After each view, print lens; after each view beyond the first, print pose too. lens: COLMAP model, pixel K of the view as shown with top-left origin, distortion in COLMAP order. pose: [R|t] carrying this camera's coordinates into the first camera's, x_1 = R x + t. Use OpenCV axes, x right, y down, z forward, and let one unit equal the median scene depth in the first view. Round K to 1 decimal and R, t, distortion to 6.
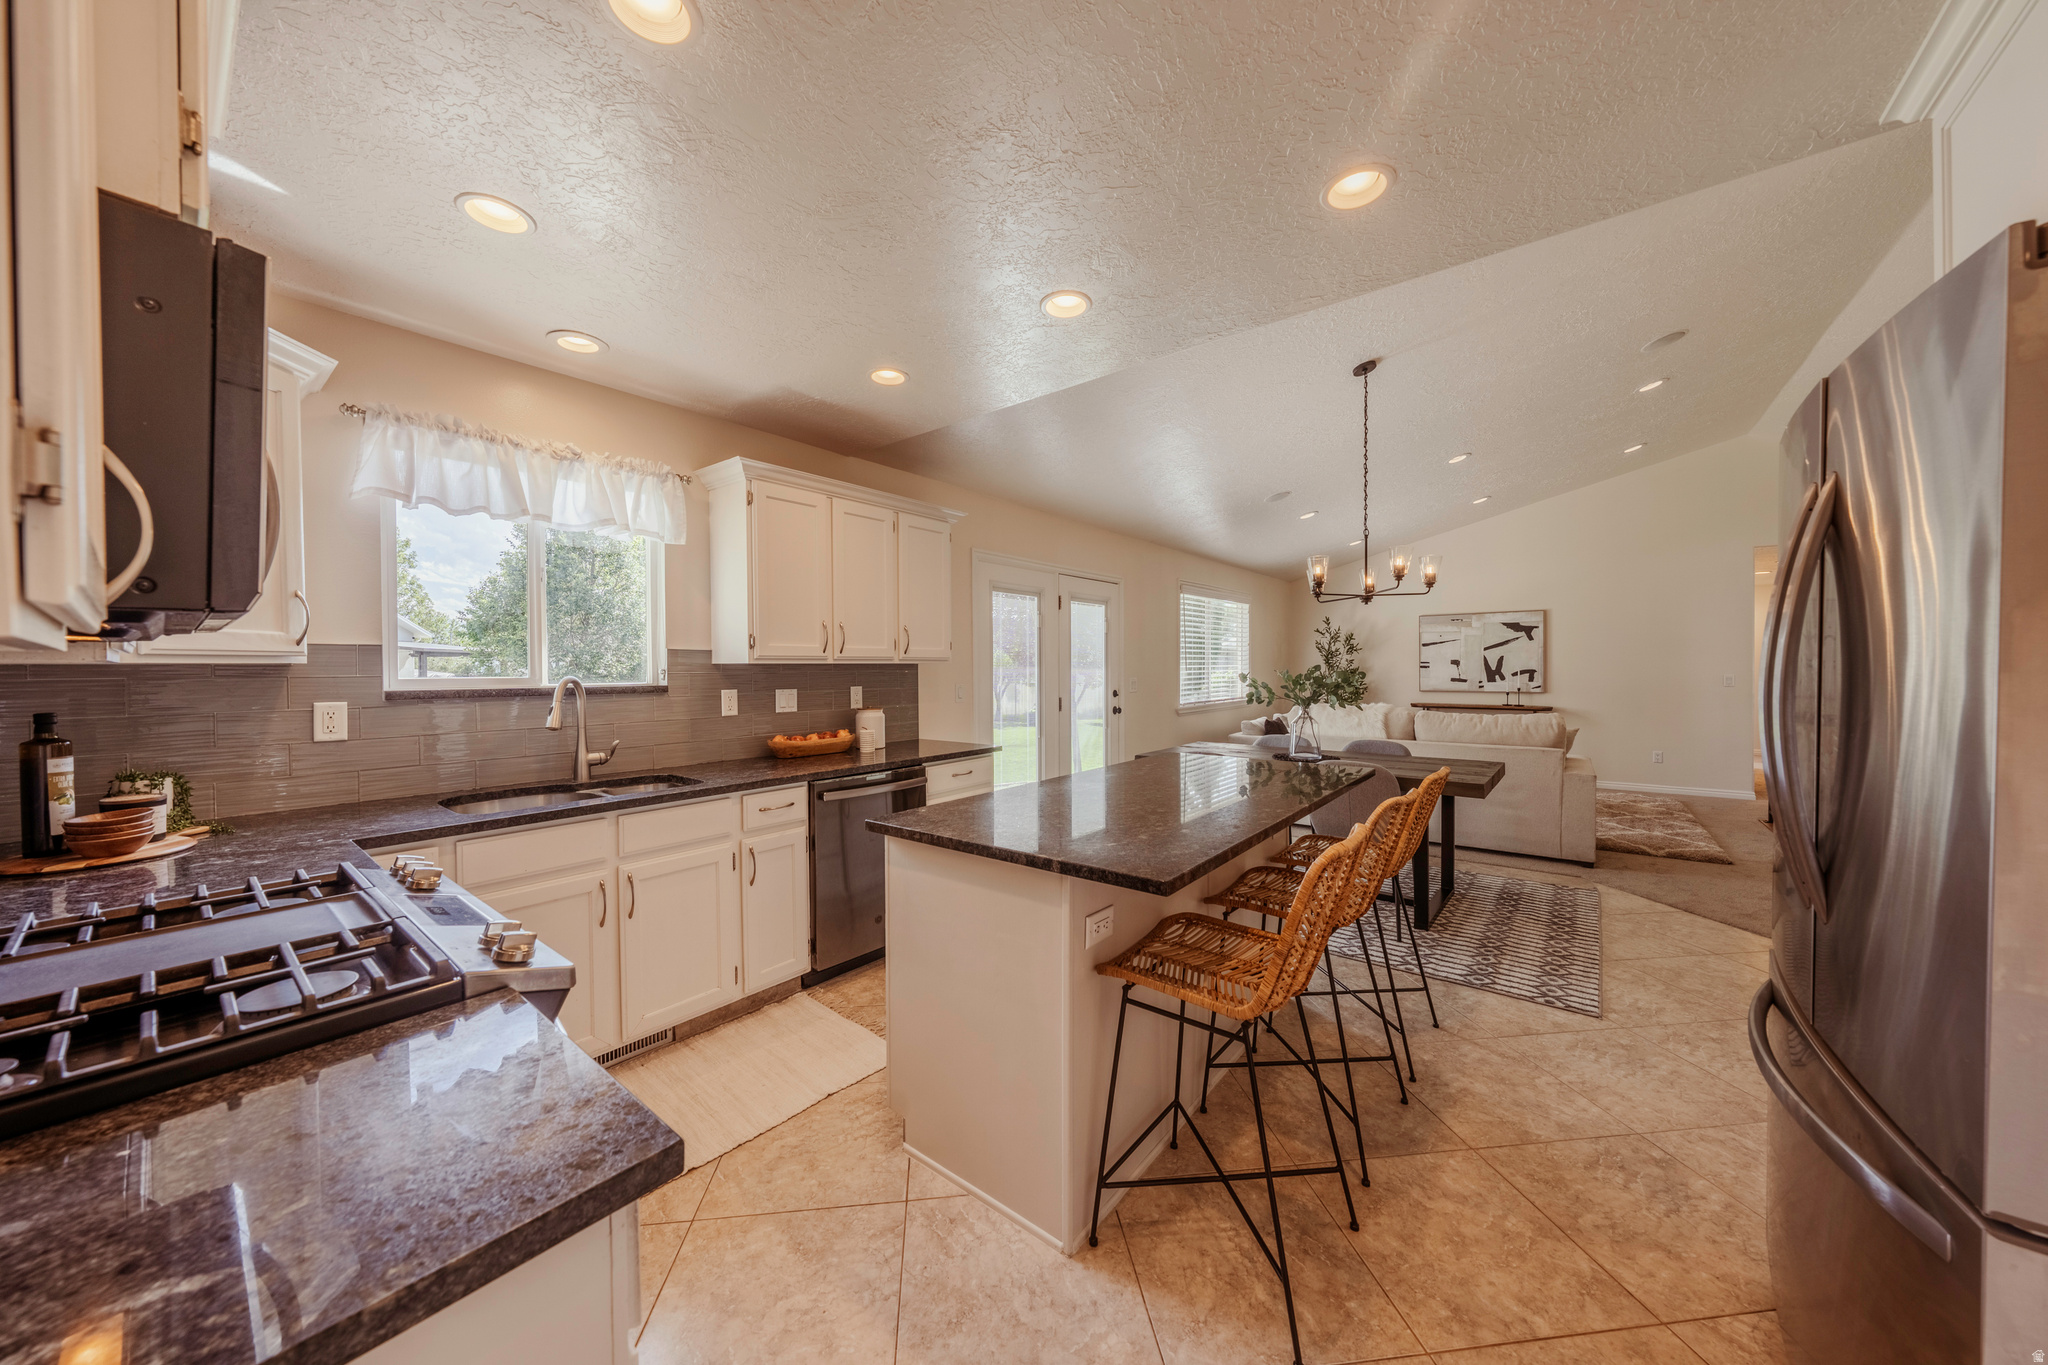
lens RADIAL K [[693.9, 0, 1025.3], [0, 693.9, 676.7], [0, 0, 1]] dist [0.000238, -0.000148]
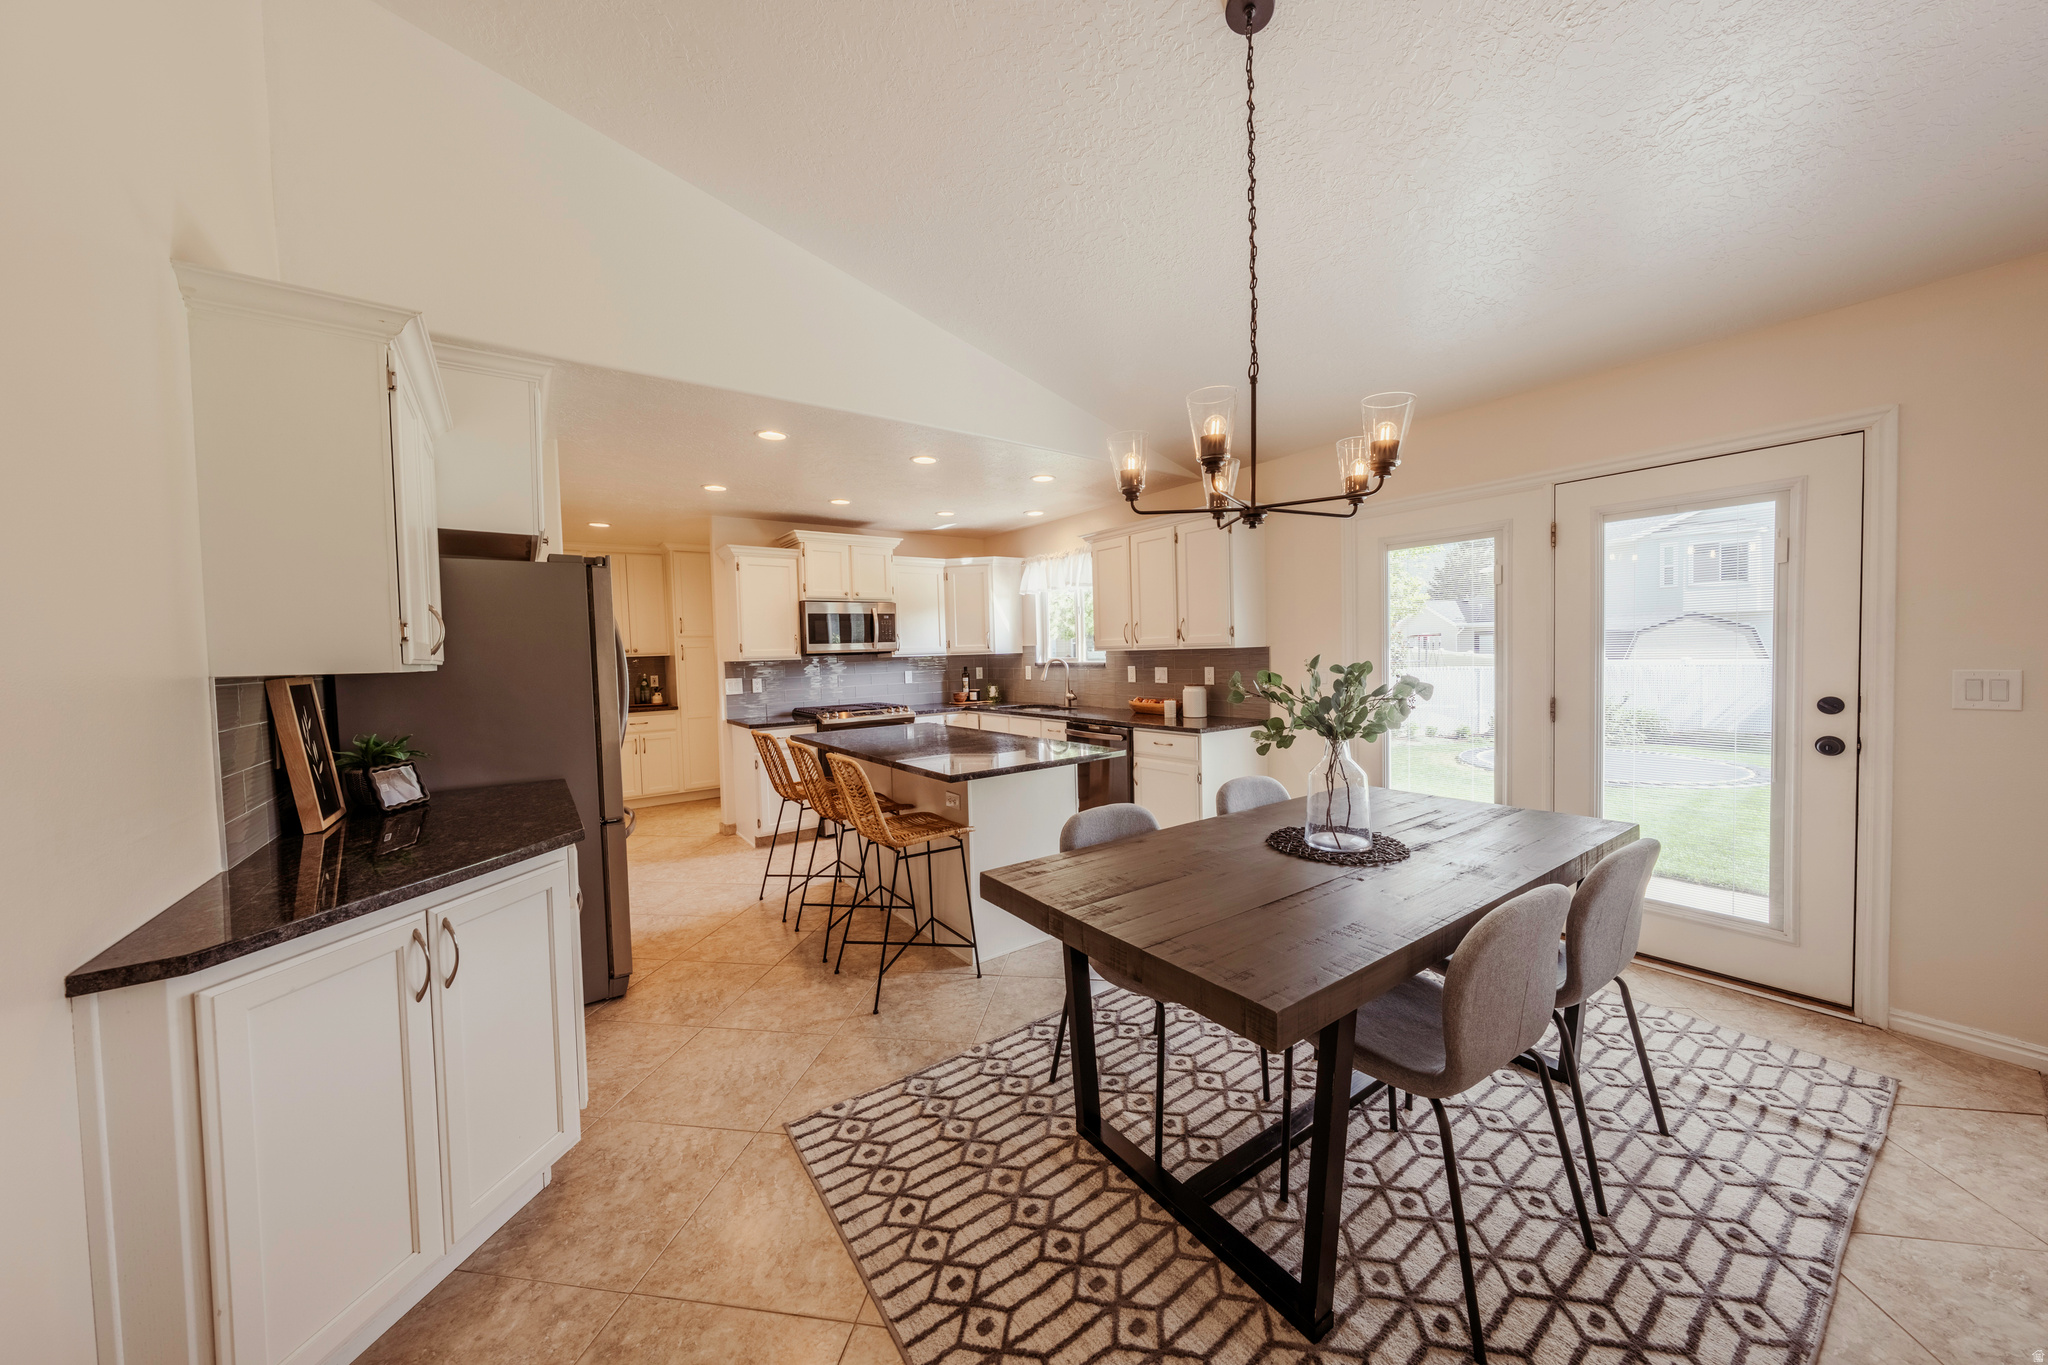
lens RADIAL K [[693.9, 0, 1025.3], [0, 693.9, 676.7], [0, 0, 1]] dist [0.000238, -0.000148]
pose [[-0.268707, 0.047823, -0.962034, 1.436134], [0.015929, 0.998851, 0.045204, -0.040813], [0.963090, -0.003178, -0.269160, 1.426117]]
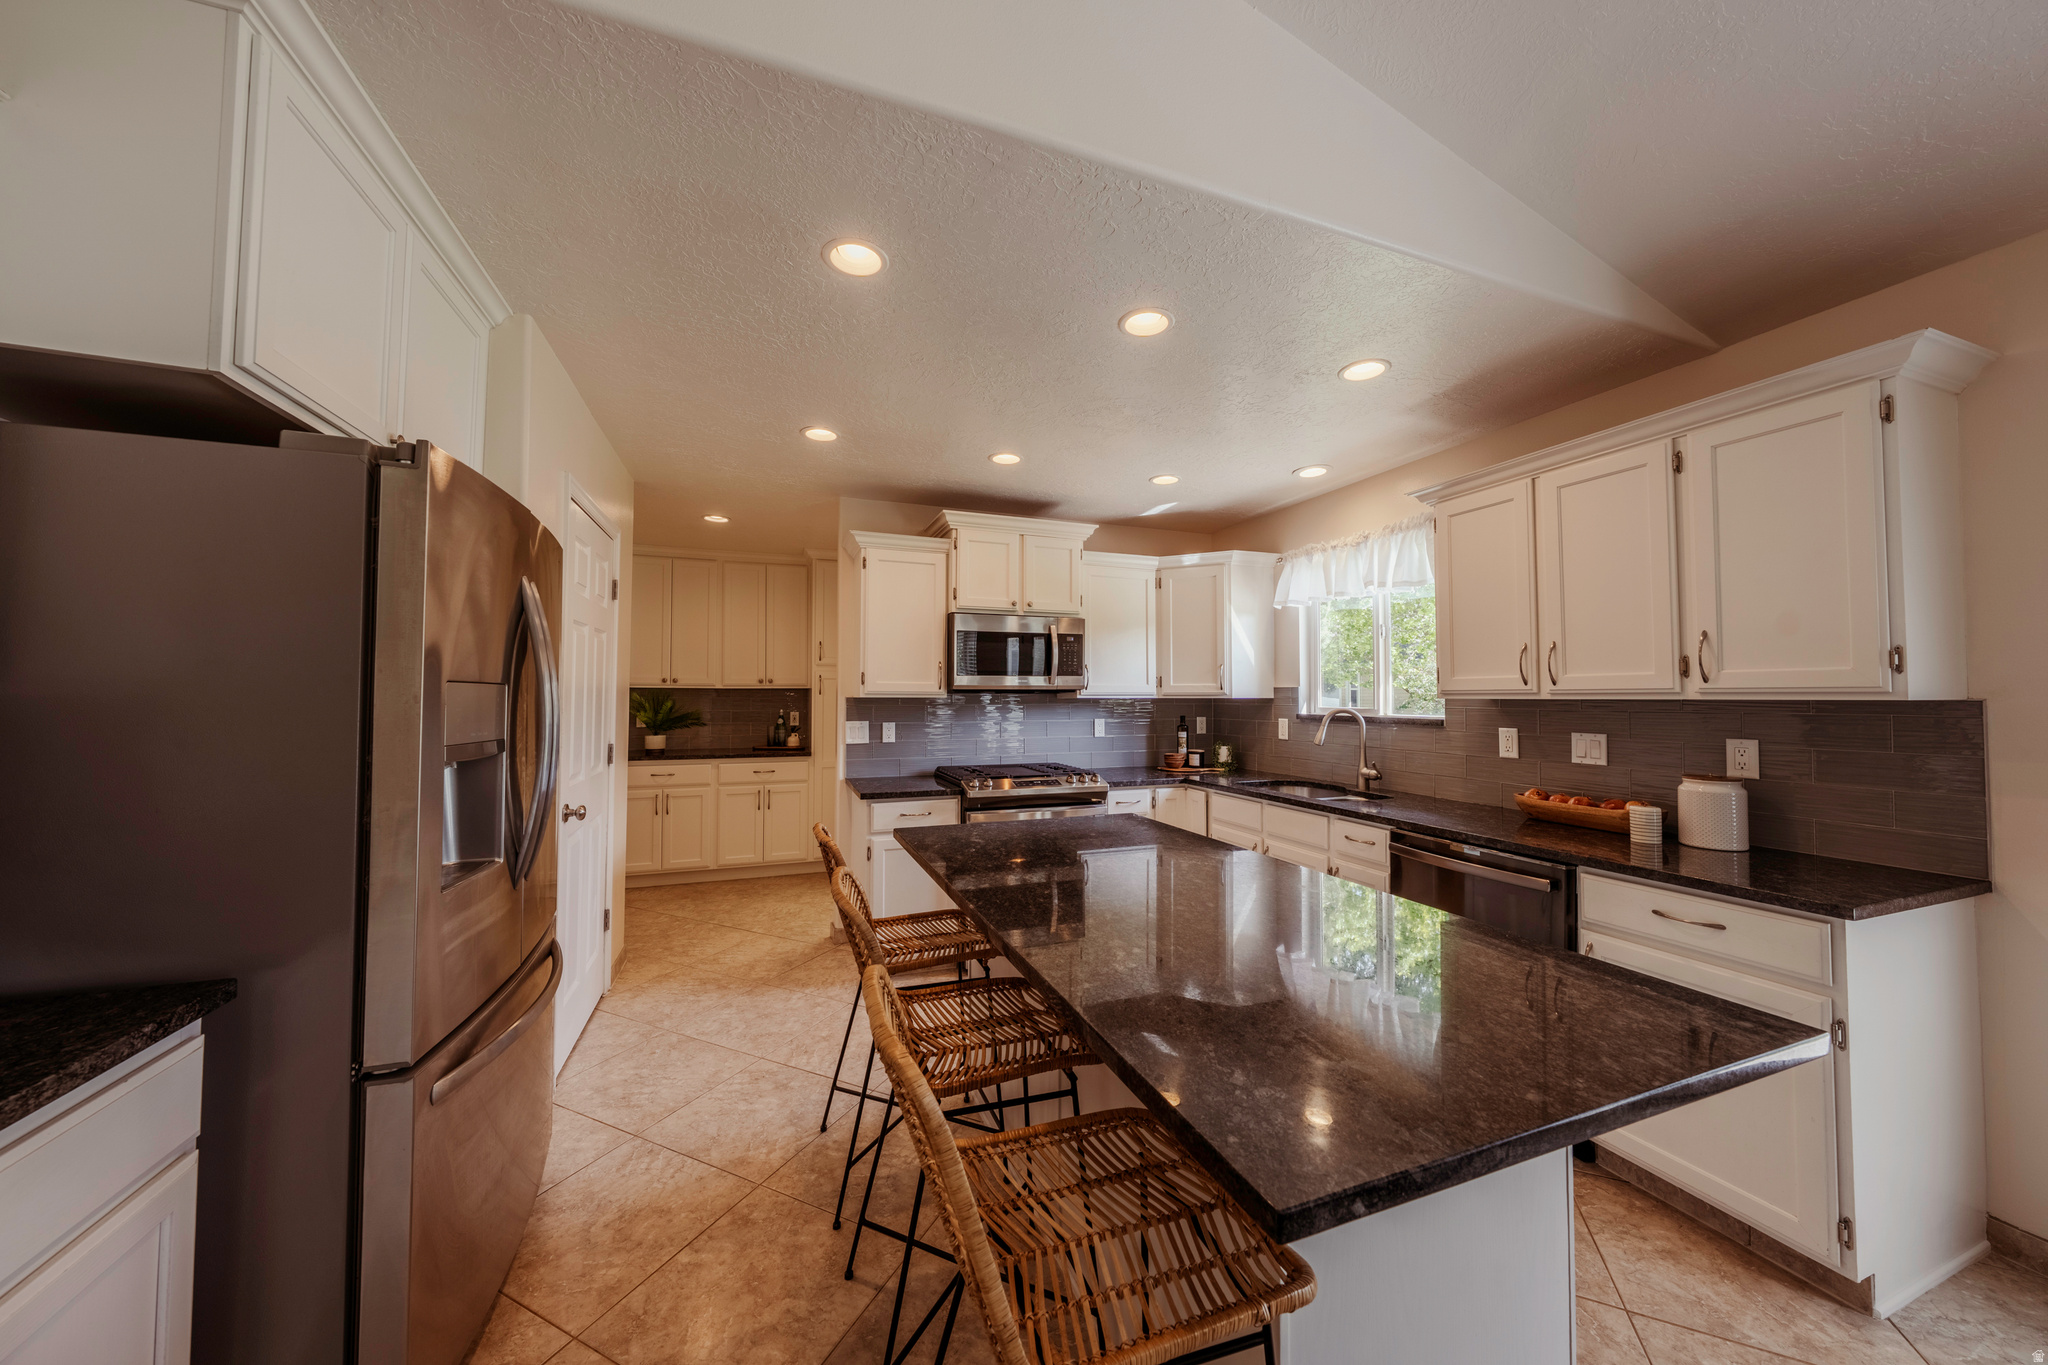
lens RADIAL K [[693.9, 0, 1025.3], [0, 693.9, 676.7], [0, 0, 1]] dist [0.000238, -0.000148]
pose [[-0.516380, -0.020734, -0.856109, 0.772840], [-0.011211, 0.999785, -0.017451, -0.029294], [0.856286, 0.000587, -0.516501, 1.106928]]
